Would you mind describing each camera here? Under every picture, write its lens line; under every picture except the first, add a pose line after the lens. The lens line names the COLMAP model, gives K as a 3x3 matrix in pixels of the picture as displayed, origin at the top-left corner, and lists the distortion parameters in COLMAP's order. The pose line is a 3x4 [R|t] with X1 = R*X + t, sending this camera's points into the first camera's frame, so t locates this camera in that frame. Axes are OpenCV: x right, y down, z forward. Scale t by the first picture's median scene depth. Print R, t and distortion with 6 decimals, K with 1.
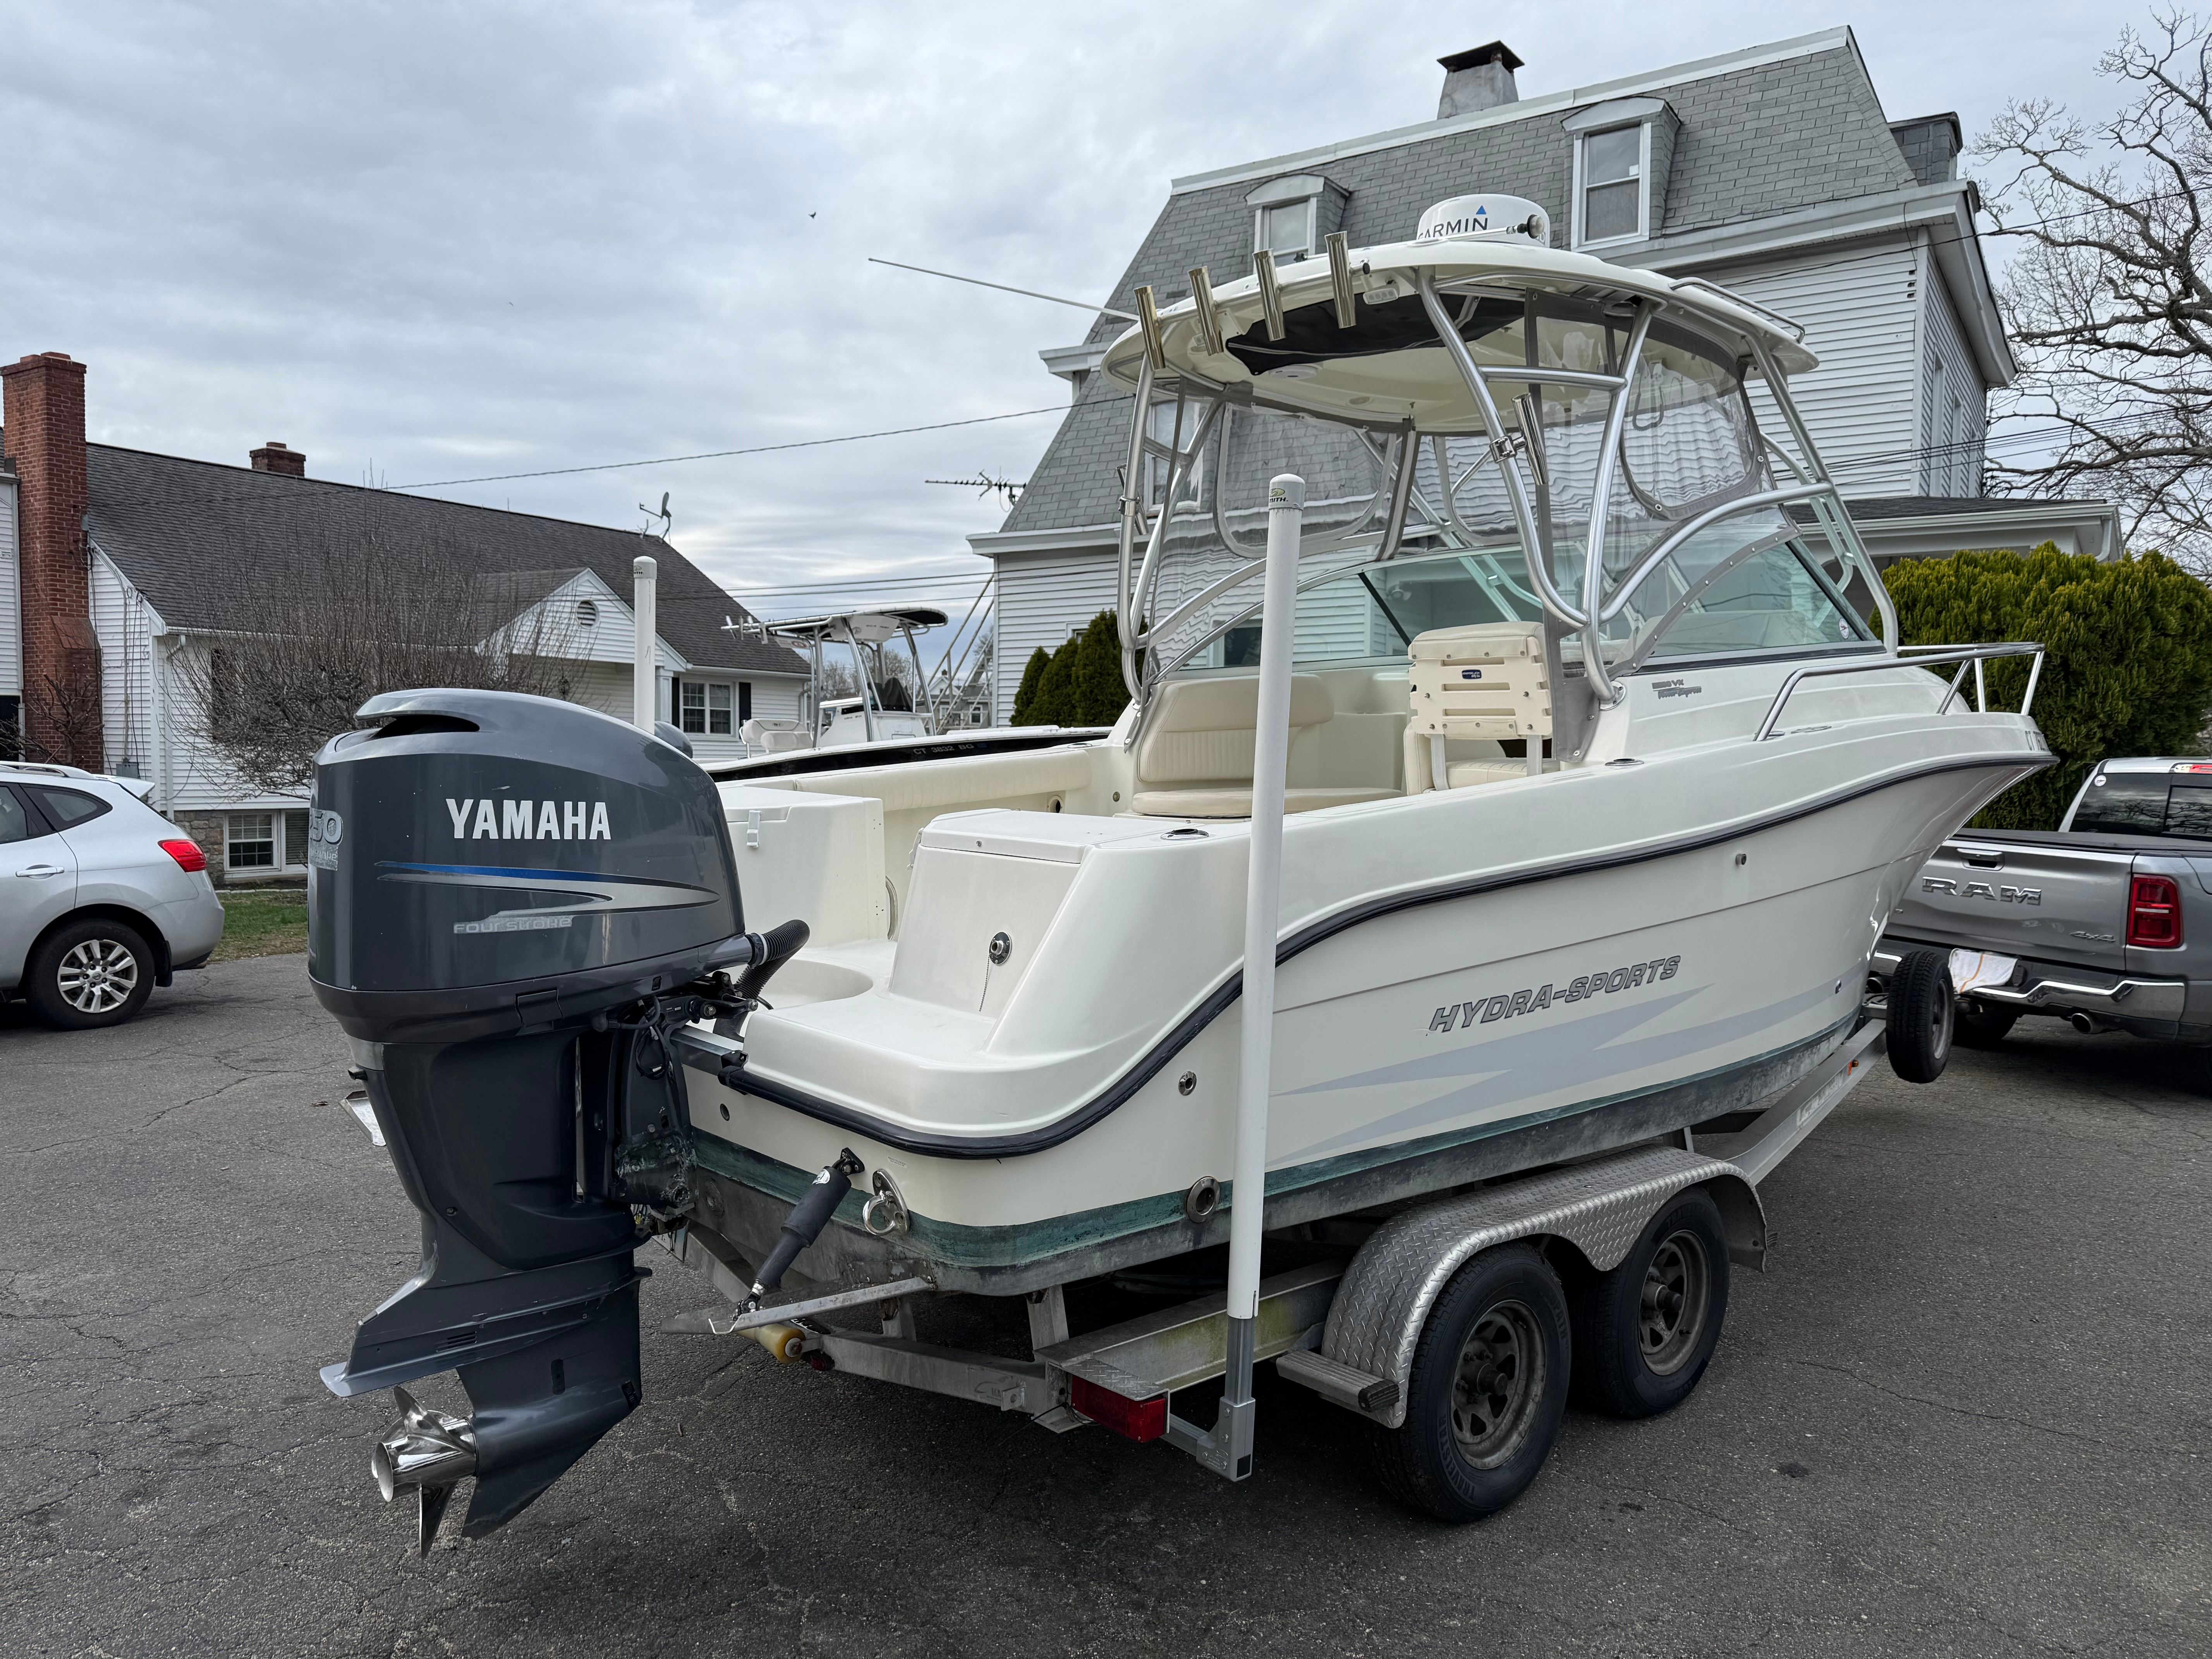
lens RADIAL K [[1607.7, 0, 1075.7], [0, 1607.7, 824.2], [0, 0, 1]] dist [0.006497, -0.007529]
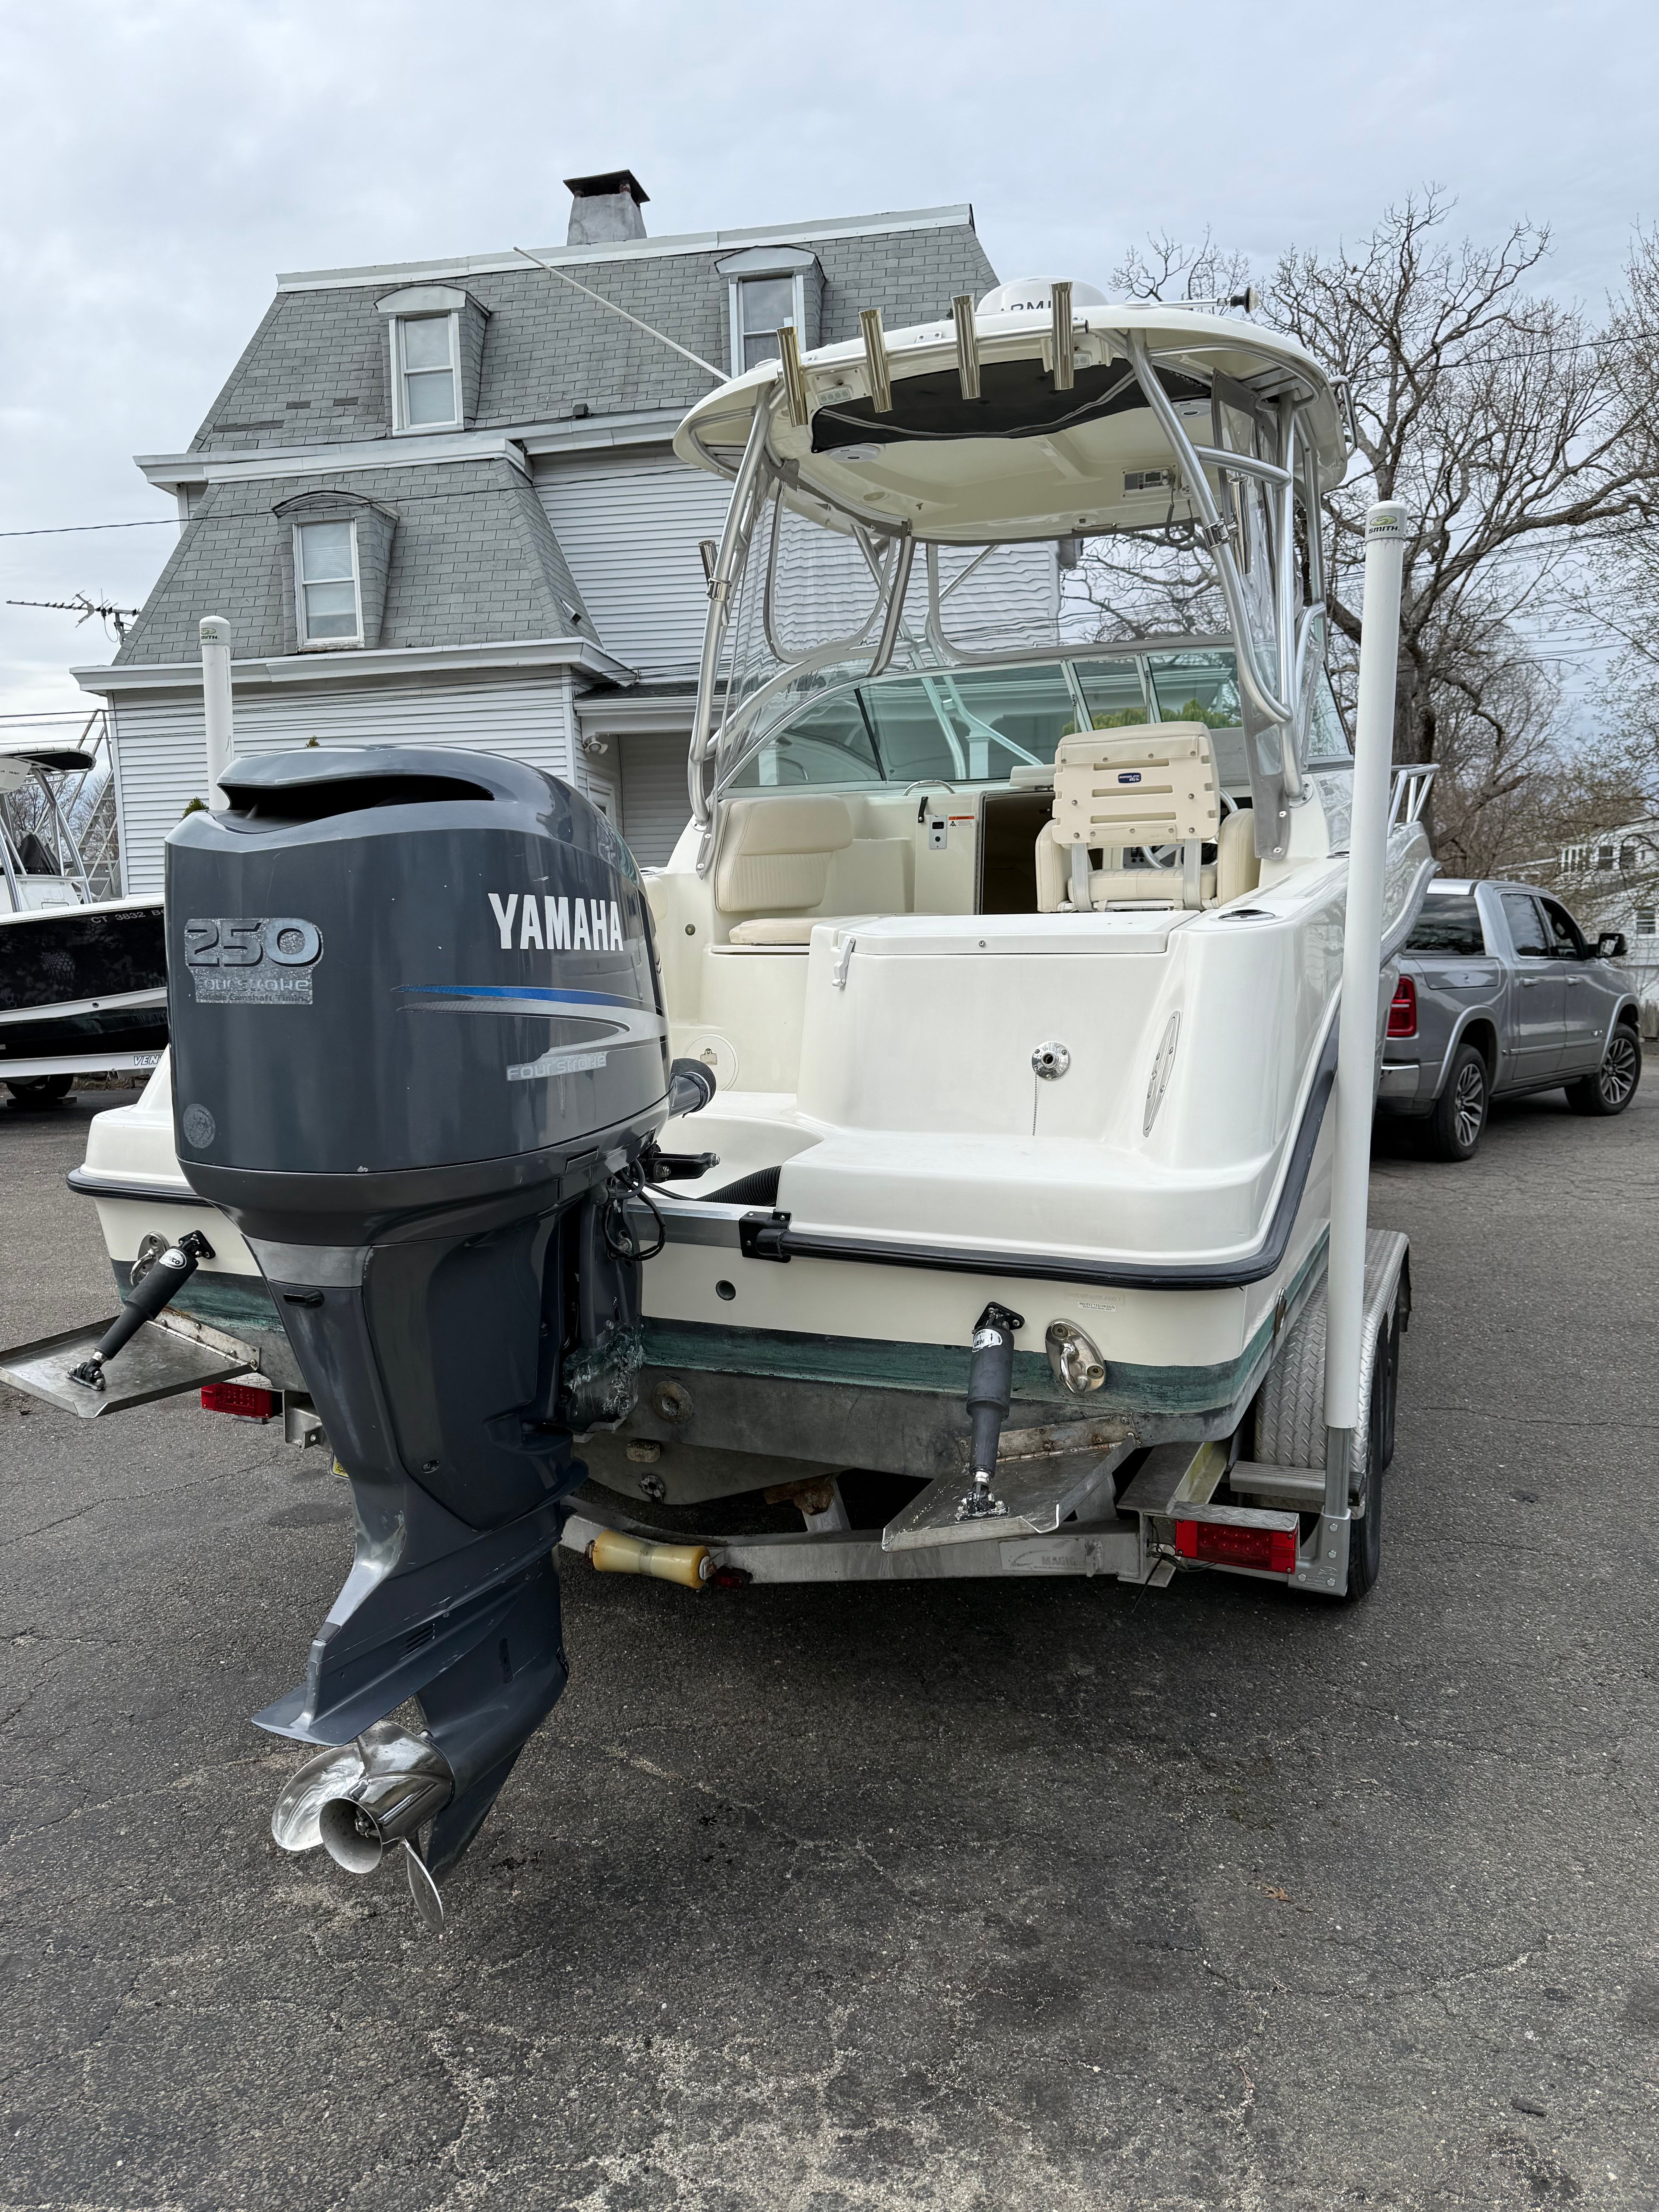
lens RADIAL K [[1567.7, 0, 805.1], [0, 1567.7, 1100.6], [0, 0, 1]] dist [0.121135, -0.184687]
pose [[0.907177, -0.079545, 0.413161, -0.101584], [0.051349, 0.995557, 0.078924, 0.004995], [-0.417603, -0.050383, 0.907232, 0.054858]]
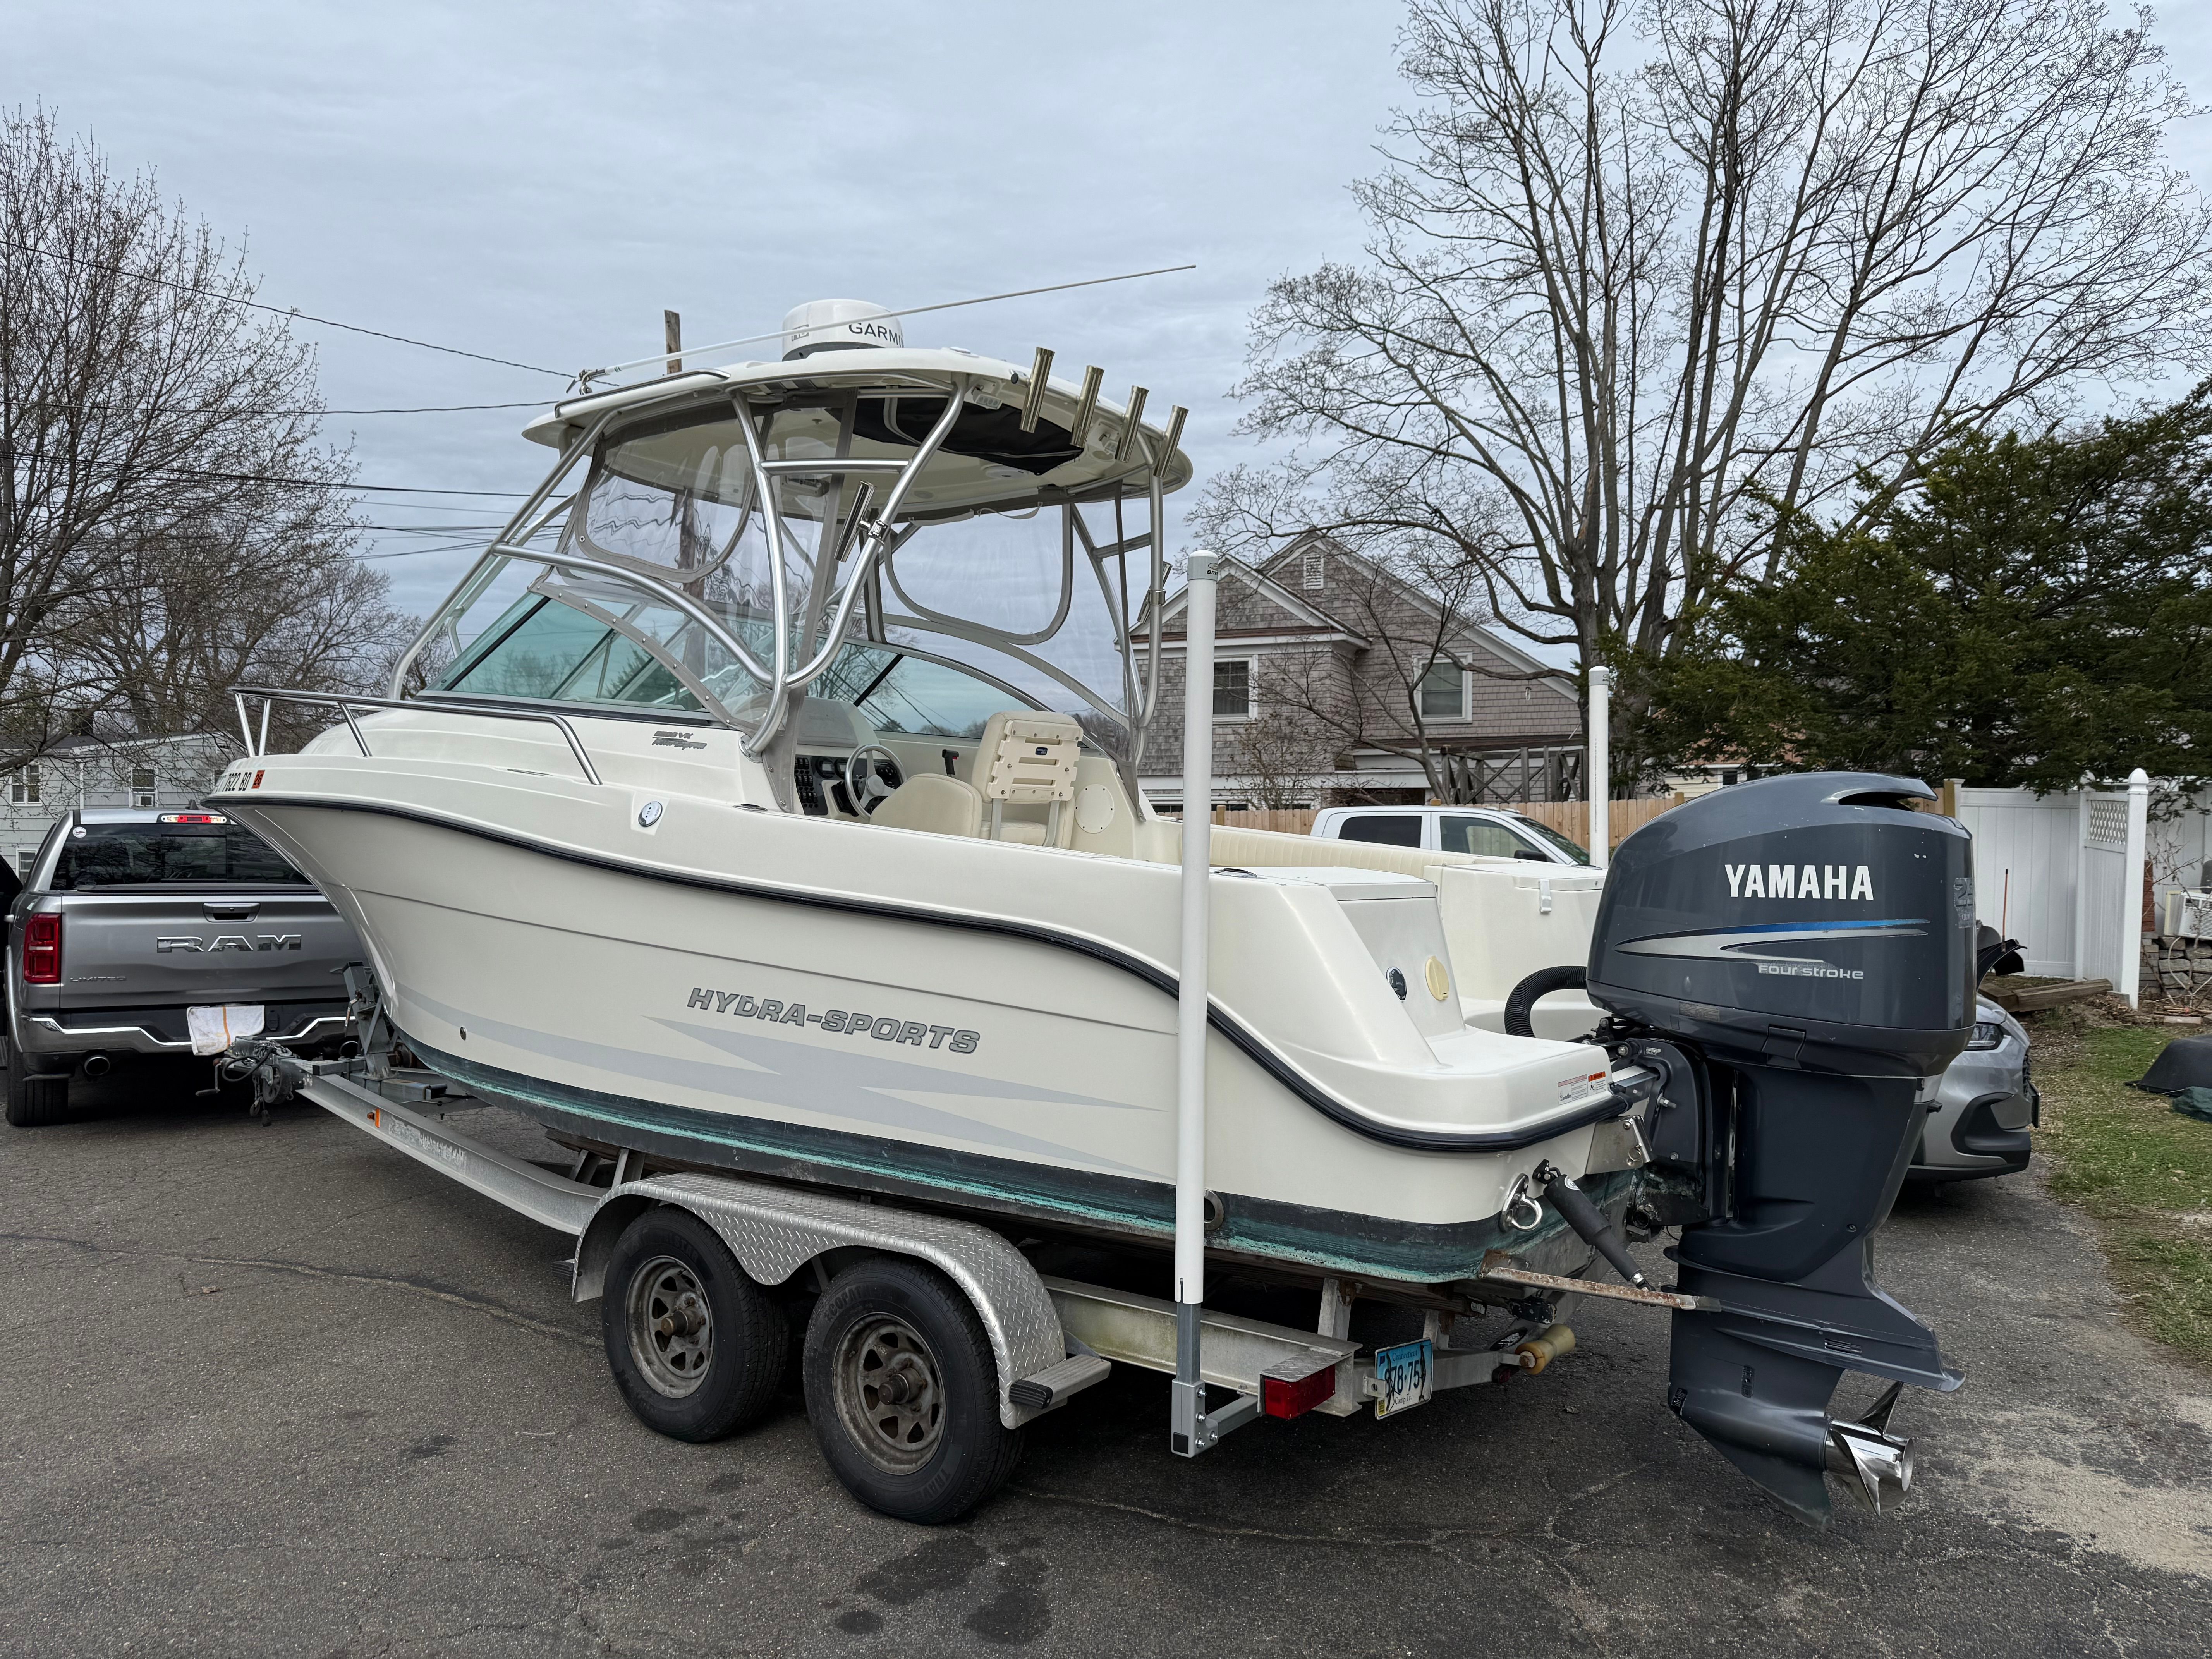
lens RADIAL K [[1607.7, 0, 1075.7], [0, 1607.7, 824.2], [0, 0, 1]] dist [0.006497, -0.007529]
pose [[-0.197894, -0.016666, 0.980082, -0.279459], [0.040008, 0.998885, 0.025064, -0.019299], [-0.979407, 0.044171, -0.197007, 0.351487]]
